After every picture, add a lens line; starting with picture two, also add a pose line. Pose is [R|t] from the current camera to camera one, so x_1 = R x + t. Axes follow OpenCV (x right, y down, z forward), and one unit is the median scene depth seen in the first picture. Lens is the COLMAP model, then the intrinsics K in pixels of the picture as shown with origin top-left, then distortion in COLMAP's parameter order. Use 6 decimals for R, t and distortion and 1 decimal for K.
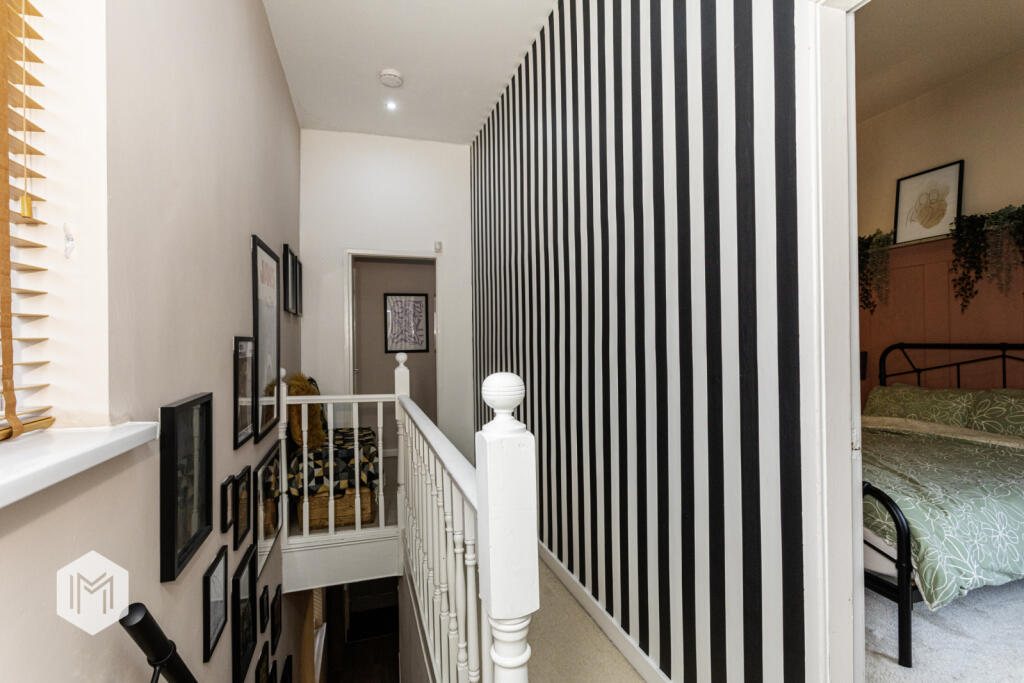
lens RADIAL K [[479.2, 0, 508.4], [0, 479.2, 341.2], [0, 0, 1]] dist [-0.000277, -0.000326]
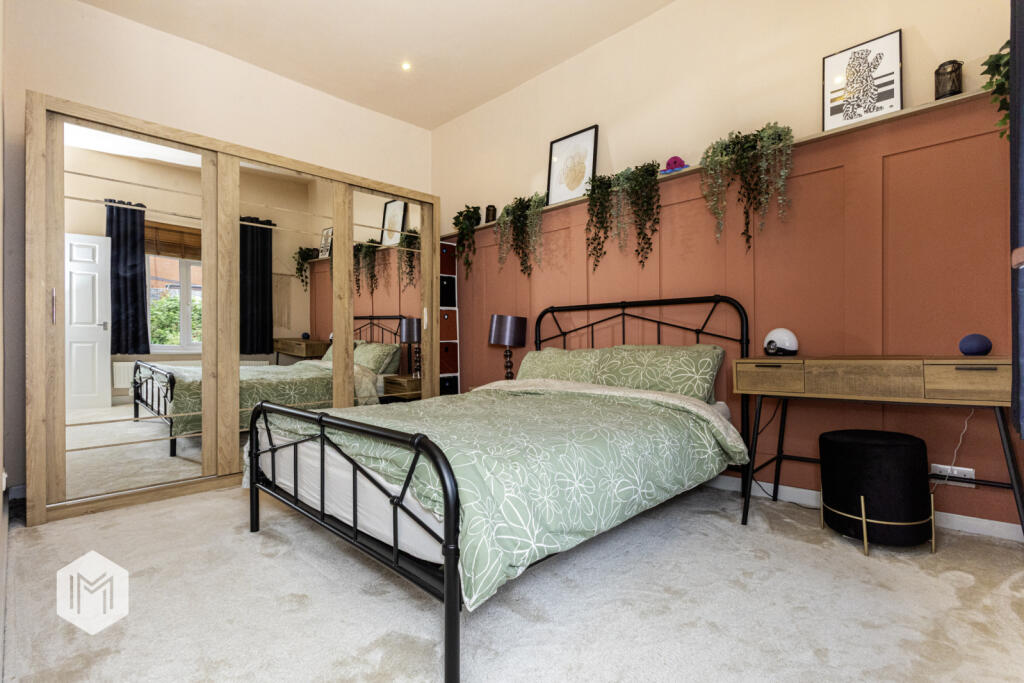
lens RADIAL K [[479.2, 0, 510.9], [0, 479.2, 342.8], [0, 0, 1]] dist [-0.000277, -0.000326]
pose [[0.881047, 0.011269, 0.472894, 0.333716], [-0.006692, 0.999913, -0.011359, 0.106080], [-0.472981, 0.006843, 0.881046, 0.206192]]
